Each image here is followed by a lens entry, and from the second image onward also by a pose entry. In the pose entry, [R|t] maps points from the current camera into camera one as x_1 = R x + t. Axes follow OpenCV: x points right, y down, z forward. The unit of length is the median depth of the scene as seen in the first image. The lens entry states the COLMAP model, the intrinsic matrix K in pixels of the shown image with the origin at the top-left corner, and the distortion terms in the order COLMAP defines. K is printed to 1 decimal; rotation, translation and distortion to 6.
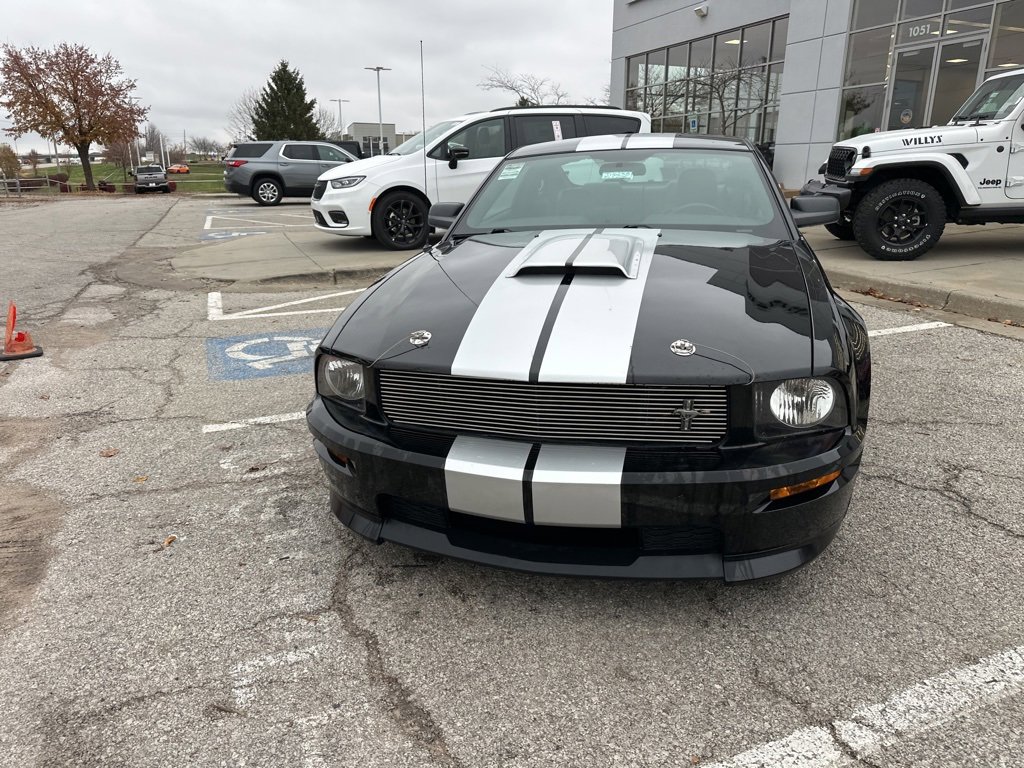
lens RADIAL K [[726.1, 0, 511.3], [0, 726.1, 380.6], [0, 0, 1]] dist [0.024589, -0.028472]
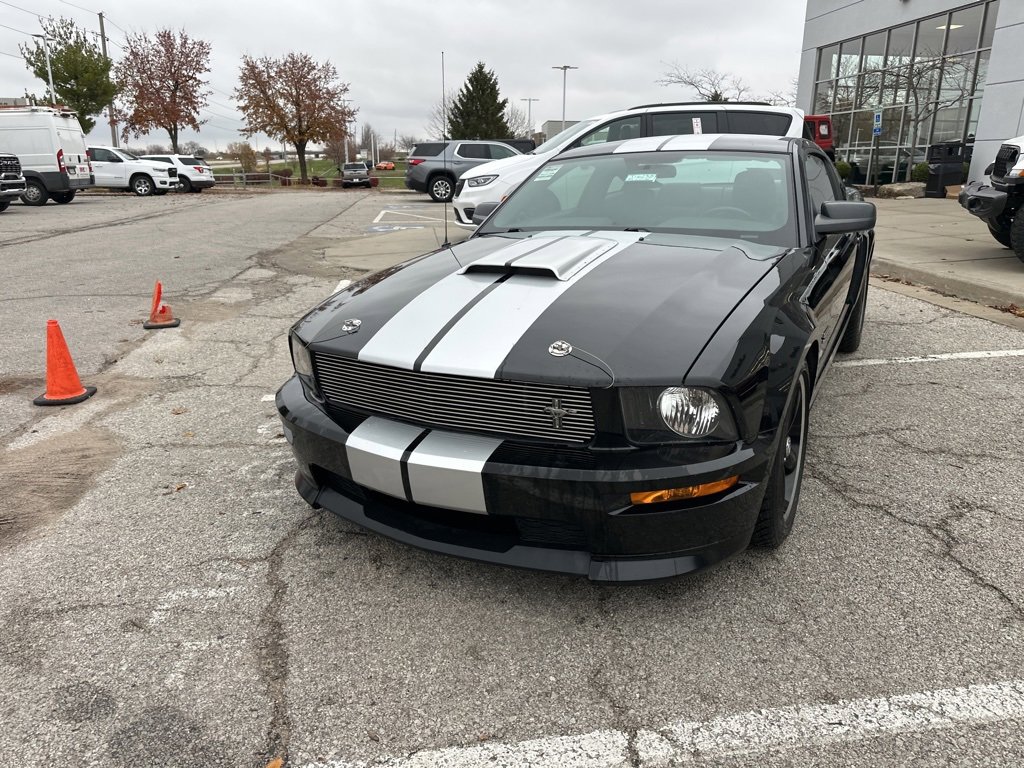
lens RADIAL K [[724.7, 0, 510.7], [0, 724.7, 376.8], [0, 0, 1]] dist [0.029507, -0.035228]
pose [[0.967846, 0.073344, -0.240612, 0.214625], [-0.073439, 0.997263, 0.008583, -0.004336], [0.240583, 0.009363, 0.970583, -0.006354]]
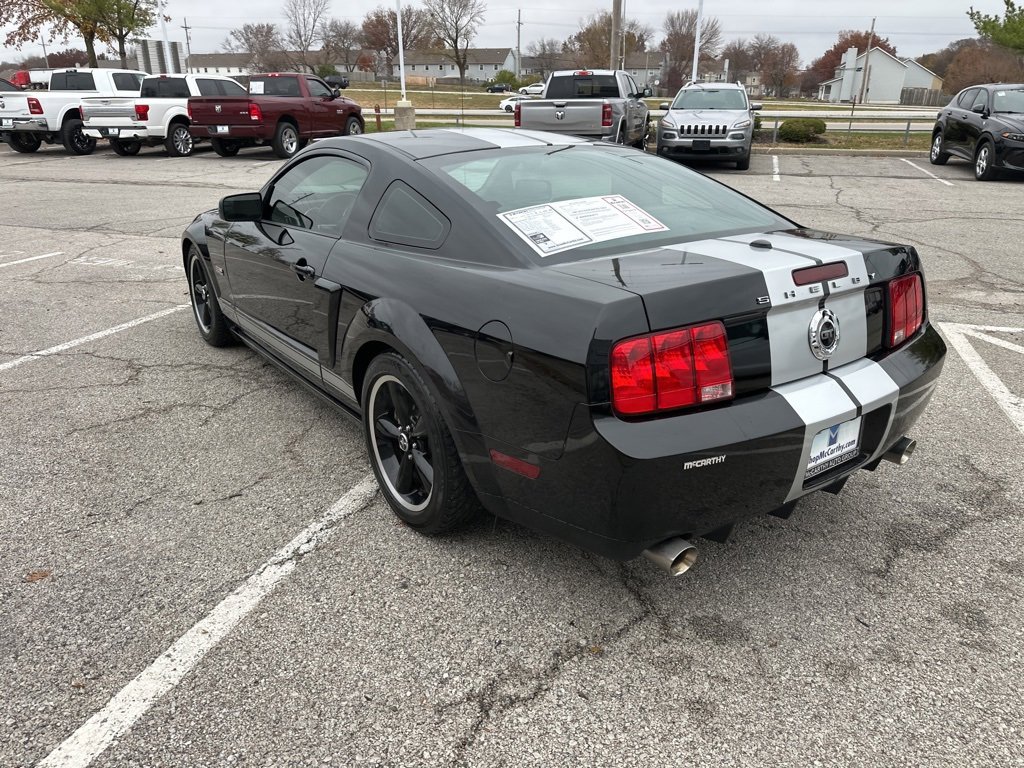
lens RADIAL K [[721.2, 0, 509.2], [0, 721.2, 380.5], [0, 0, 1]] dist [0.026913, -0.032591]
pose [[-0.643949, 0.285881, -0.709649, 0.887329], [-0.215080, 0.822511, 0.526514, -0.599197], [0.734215, 0.491679, -0.468167, 1.720465]]
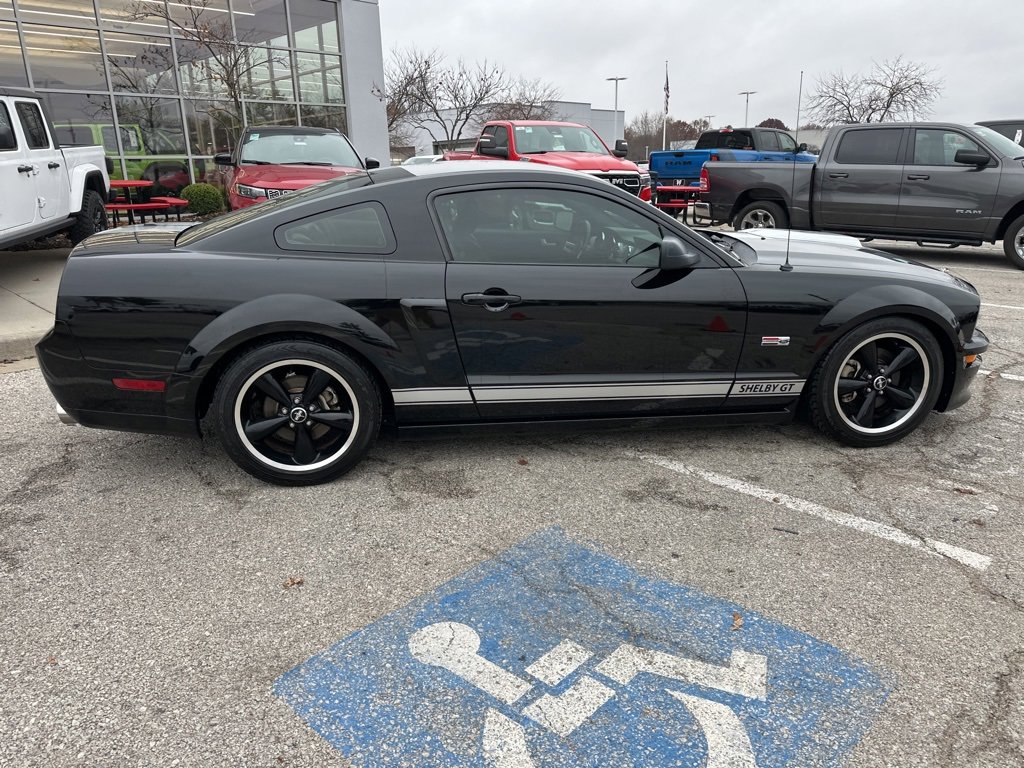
lens RADIAL K [[718.0, 0, 507.4], [0, 718.0, 380.9], [0, 0, 1]] dist [0.035584, -0.042833]
pose [[-0.404844, -0.245475, 0.880819, -0.780331], [0.278791, 0.884288, 0.374581, -0.465448], [-0.870848, 0.397212, -0.289563, 1.486094]]
